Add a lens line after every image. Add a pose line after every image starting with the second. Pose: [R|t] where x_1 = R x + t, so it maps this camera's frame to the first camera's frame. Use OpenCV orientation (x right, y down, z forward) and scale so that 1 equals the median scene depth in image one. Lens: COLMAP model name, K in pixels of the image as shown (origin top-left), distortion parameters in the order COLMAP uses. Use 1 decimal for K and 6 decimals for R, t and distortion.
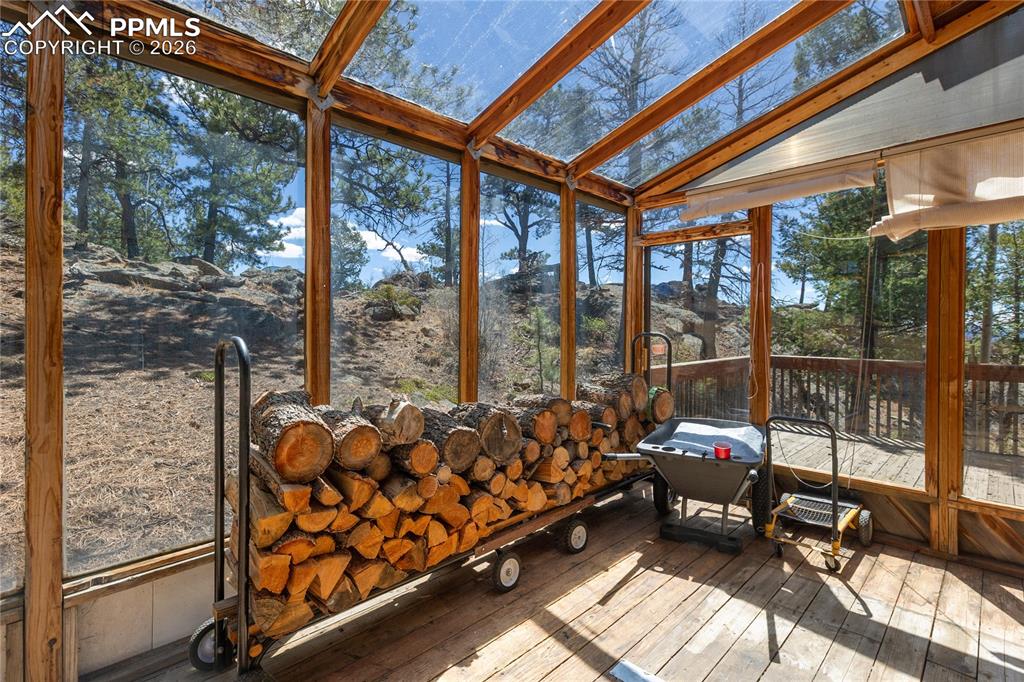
lens RADIAL K [[466.1, 0, 502.4], [0, 466.1, 326.9], [0, 0, 1]] dist [0.011257, -0.000116]
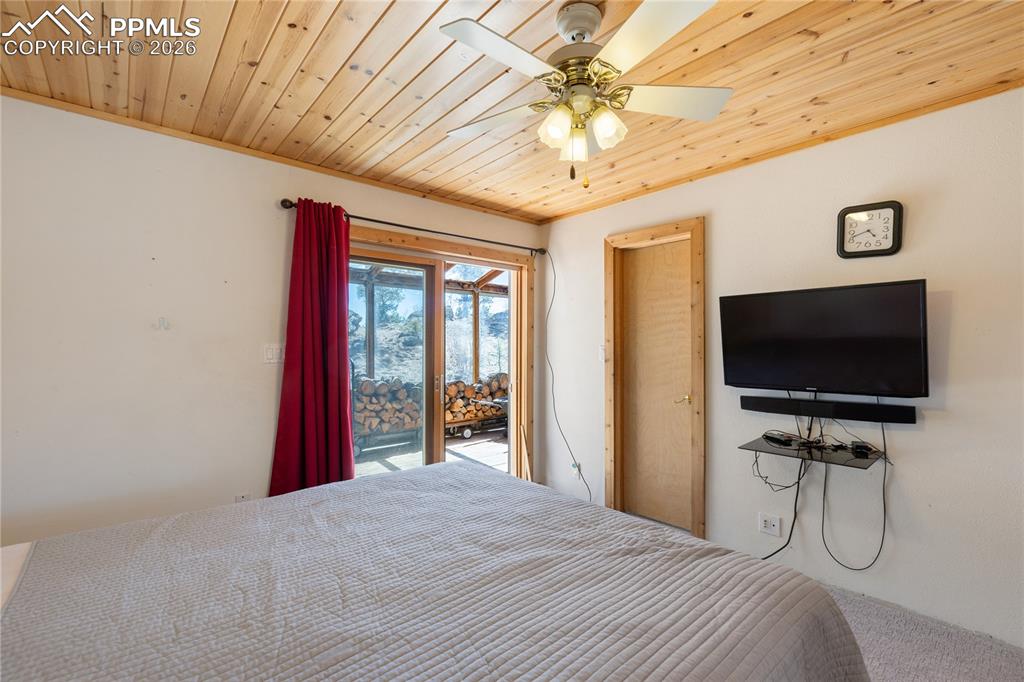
lens RADIAL K [[466.1, 0, 508.5], [0, 466.1, 344.6], [0, 0, 1]] dist [0.011257, -0.000116]
pose [[0.997189, -0.006471, -0.074653, 0.596881], [0.006149, 0.999971, -0.004543, -0.036882], [0.074680, 0.004071, 0.997199, -1.608344]]
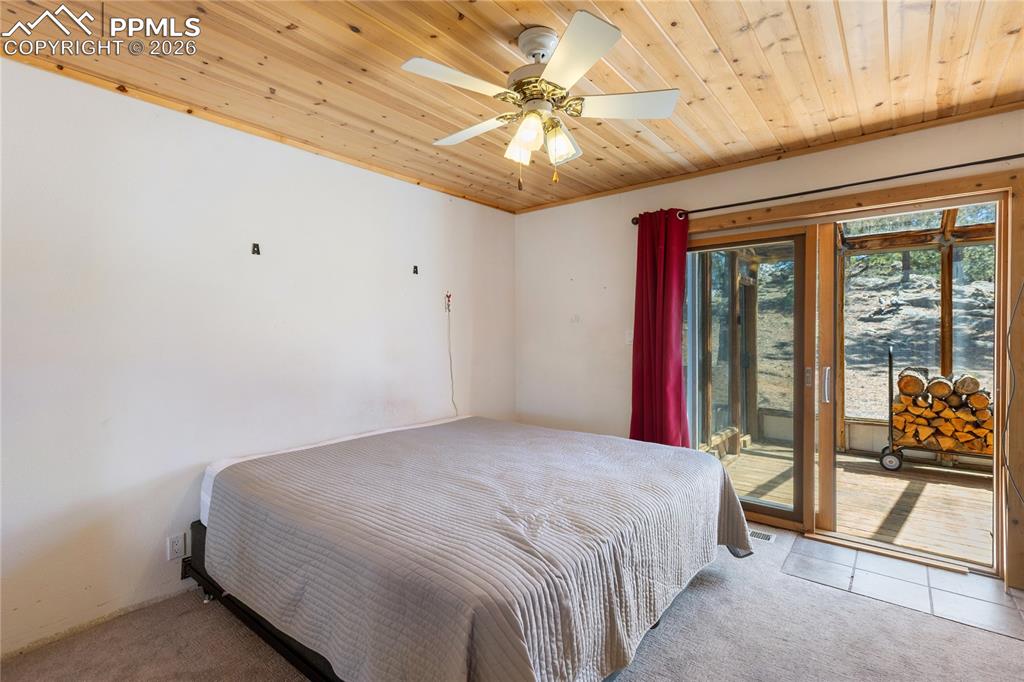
lens RADIAL K [[466.1, 0, 505.6], [0, 466.1, 339.3], [0, 0, 1]] dist [0.011257, -0.000116]
pose [[0.094183, 0.004536, -0.995545, 1.356286], [0.002470, 0.999985, 0.004790, -0.026794], [0.995552, -0.002910, 0.094171, -1.081383]]
